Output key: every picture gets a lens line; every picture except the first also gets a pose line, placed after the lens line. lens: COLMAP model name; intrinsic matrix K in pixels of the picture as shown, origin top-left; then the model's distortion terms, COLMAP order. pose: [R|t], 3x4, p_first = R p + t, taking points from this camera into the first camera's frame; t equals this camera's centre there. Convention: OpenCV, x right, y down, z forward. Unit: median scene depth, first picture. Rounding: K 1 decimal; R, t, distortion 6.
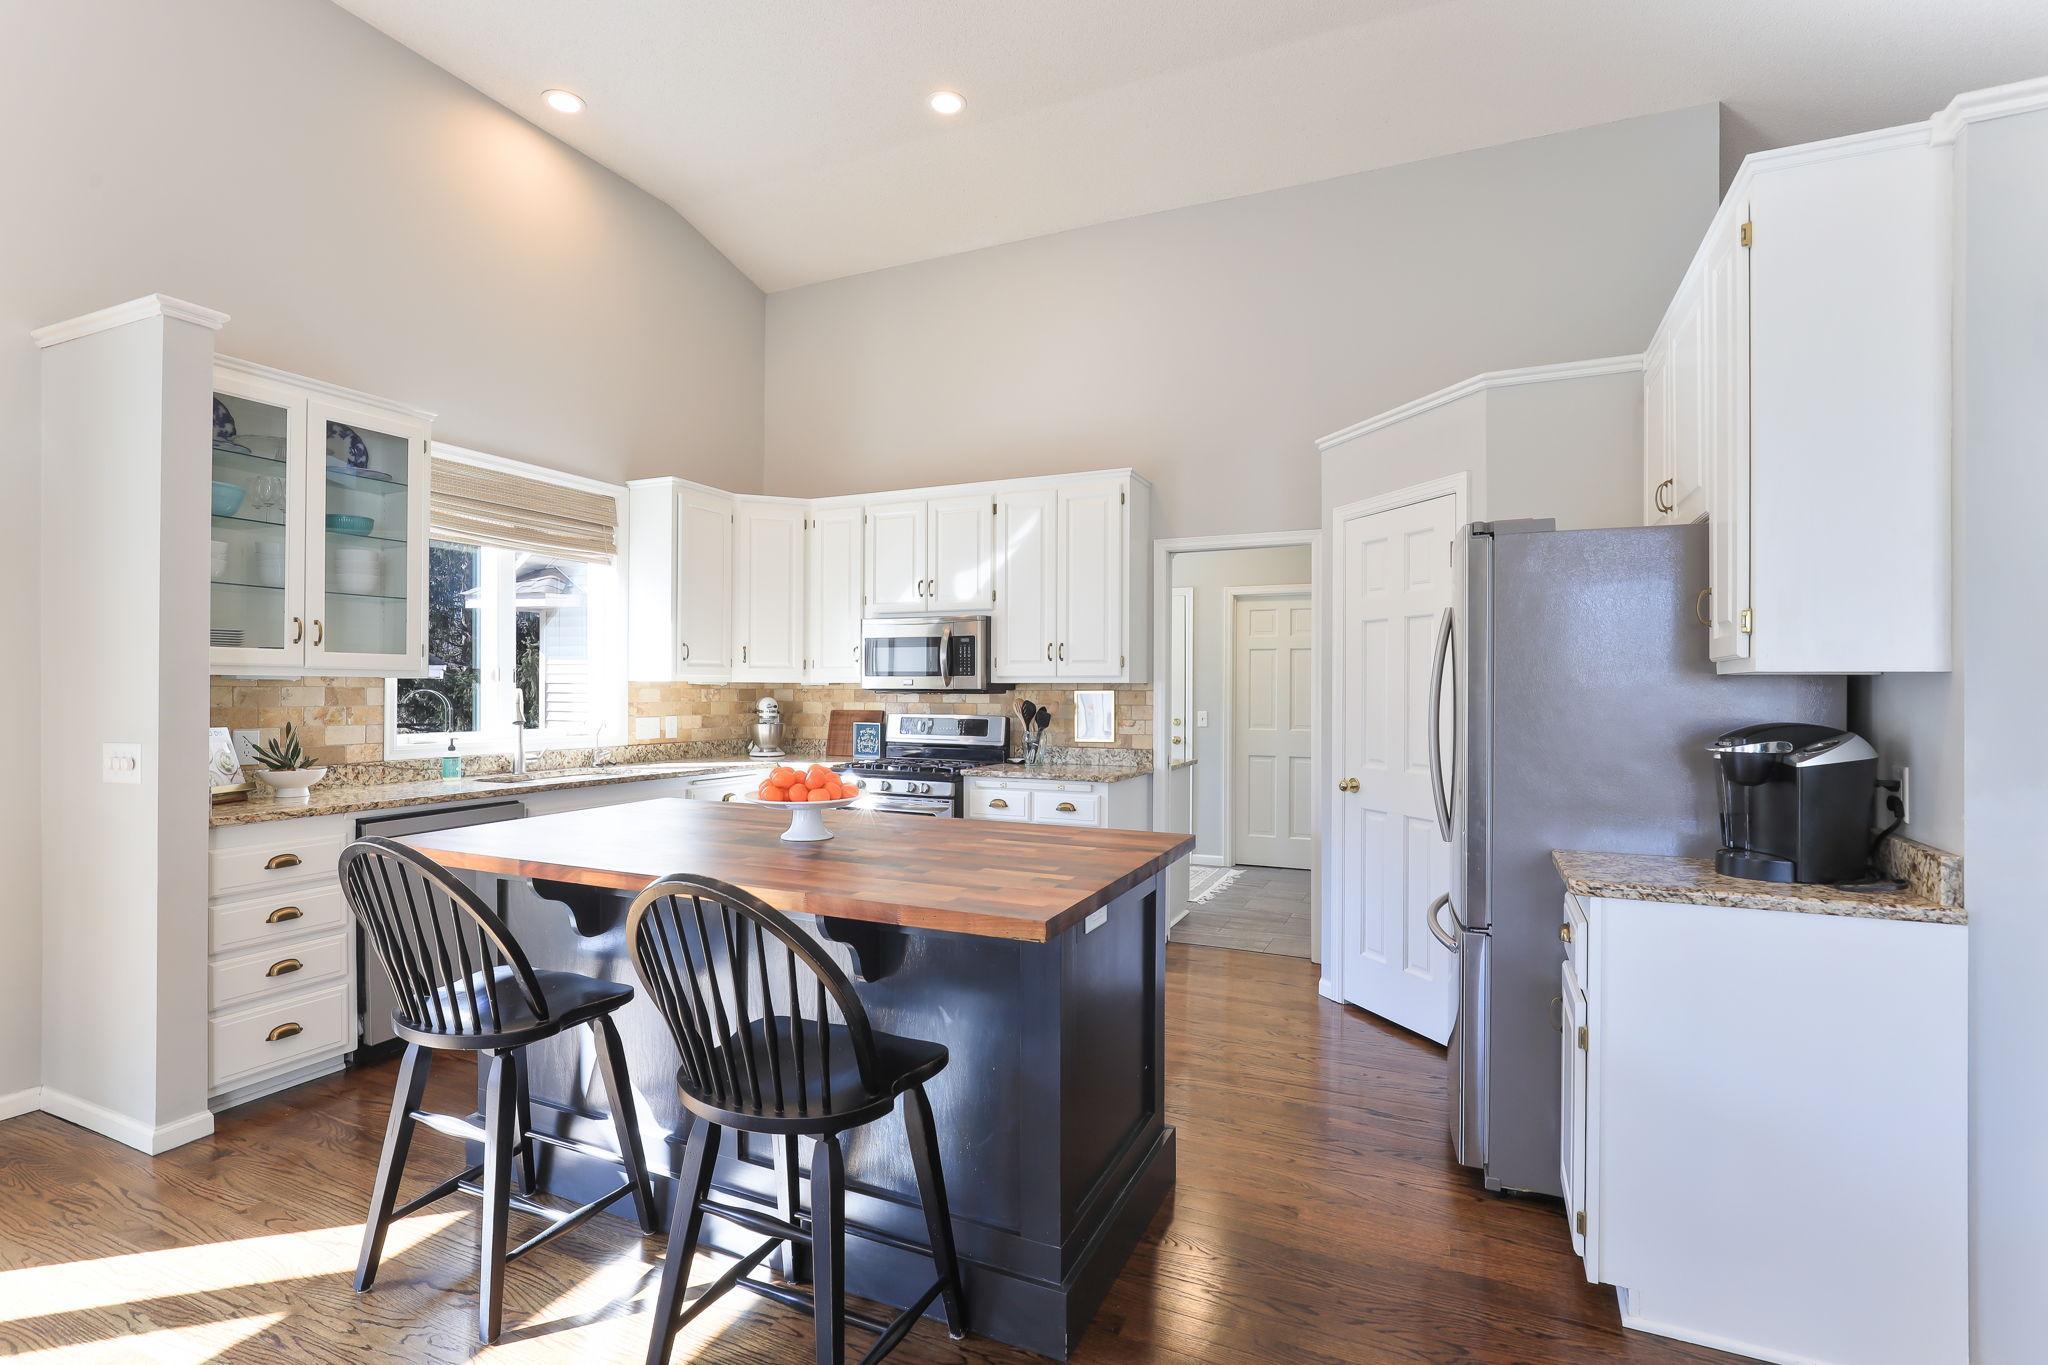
lens RADIAL K [[899.3, 0, 1024.0], [0, 899.3, 682.5], [0, 0, 1]] dist [-0.000038, -0.000059]
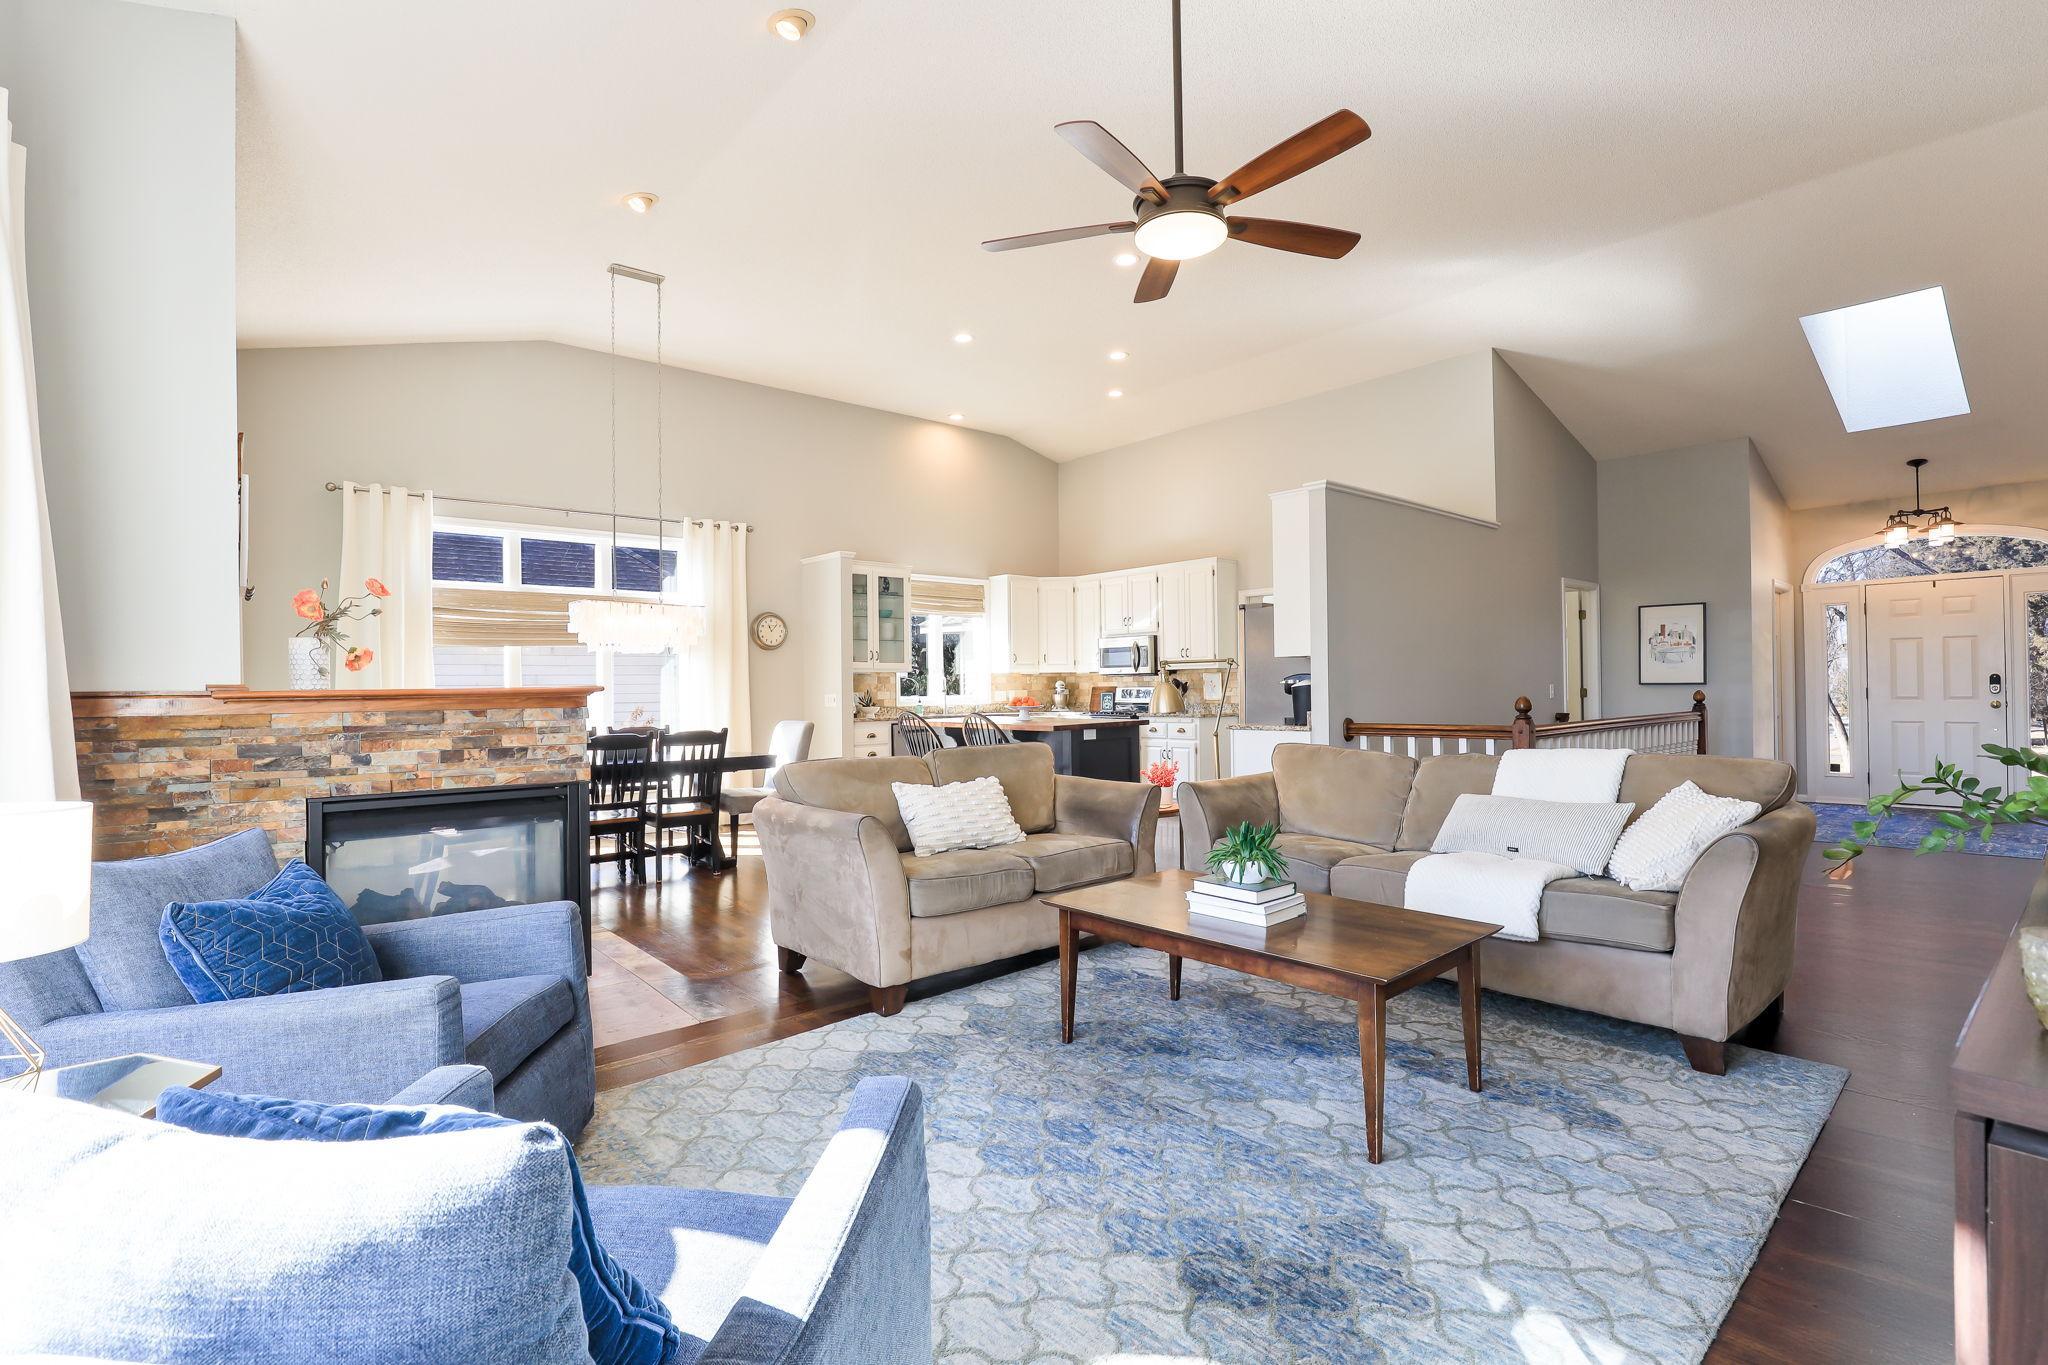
lens RADIAL K [[962.3, 0, 1024.0], [0, 962.3, 682.5], [0, 0, 1]] dist [-0.019654, 0.000004]
pose [[0.902407, -0.017956, -0.430511, 0.591514], [0.018279, 0.999827, -0.003388, 0.029772], [0.430497, -0.004812, 0.902579, -0.982752]]
